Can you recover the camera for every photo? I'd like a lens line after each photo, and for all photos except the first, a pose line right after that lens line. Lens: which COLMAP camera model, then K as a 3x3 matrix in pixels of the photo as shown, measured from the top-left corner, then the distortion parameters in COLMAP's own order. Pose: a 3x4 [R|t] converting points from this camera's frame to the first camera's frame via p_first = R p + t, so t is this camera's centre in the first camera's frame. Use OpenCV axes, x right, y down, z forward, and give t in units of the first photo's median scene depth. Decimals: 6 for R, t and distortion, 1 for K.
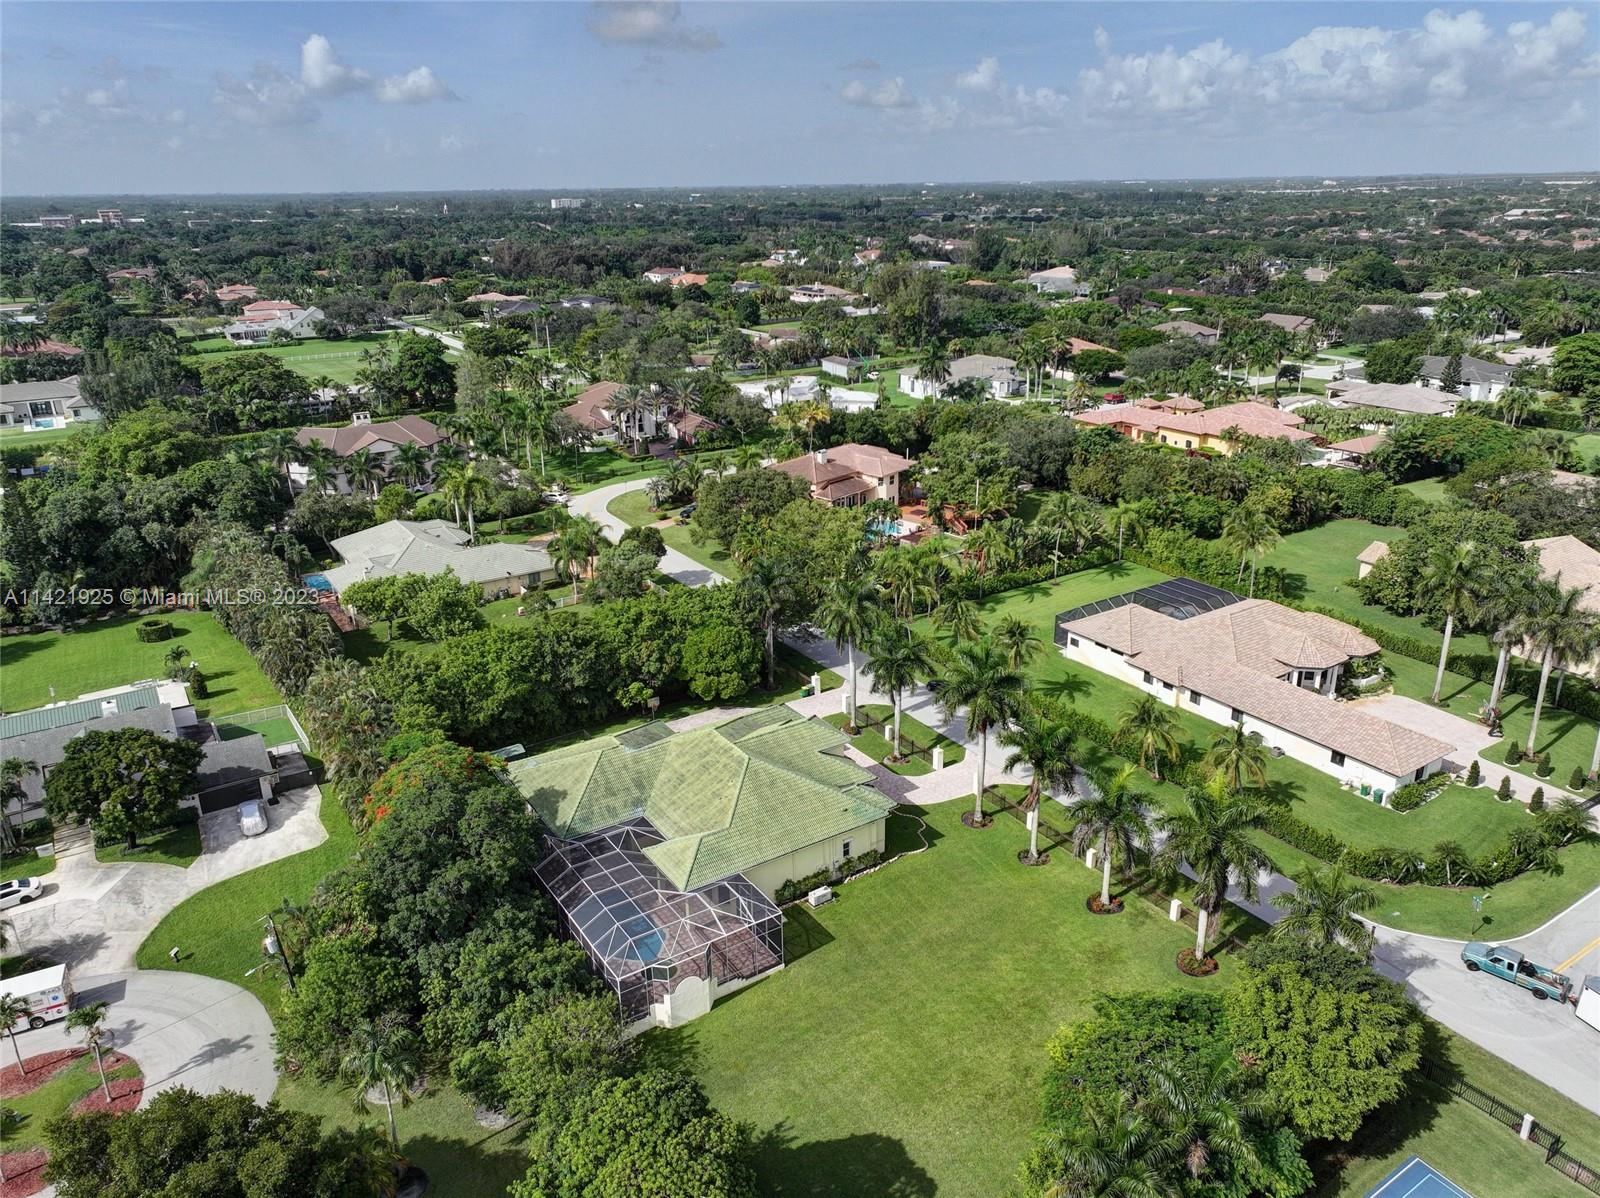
lens RADIAL K [[1124.8, 0, 800.0], [0, 1124.8, 599.0], [0, 0, 1]] dist [-0.005394, 0.034394]
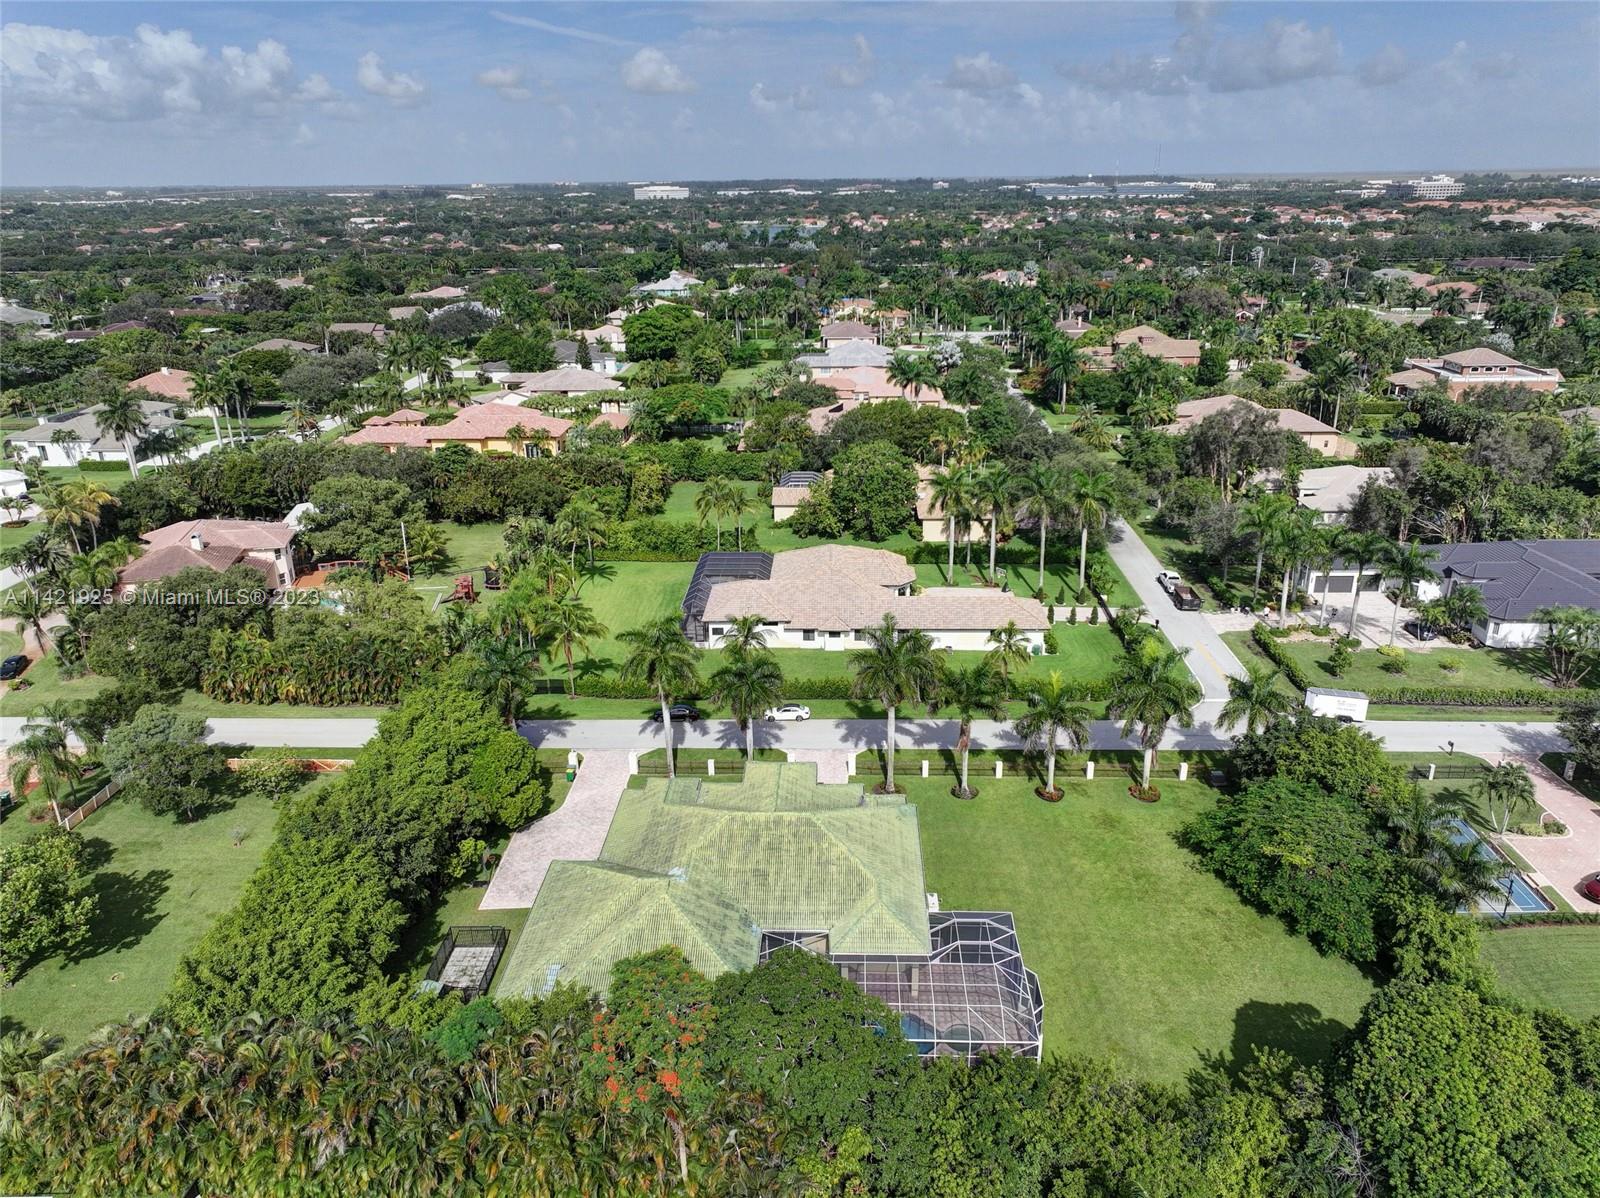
lens RADIAL K [[1126.3, 0, 800.0], [0, 1126.3, 599.0], [0, 0, 1]] dist [0.004089, 0.011995]
pose [[0.584982, -0.280521, 0.760988, -0.533925], [0.287788, 0.949020, 0.128608, -0.109983], [-0.758270, 0.143770, 0.635890, 0.312203]]
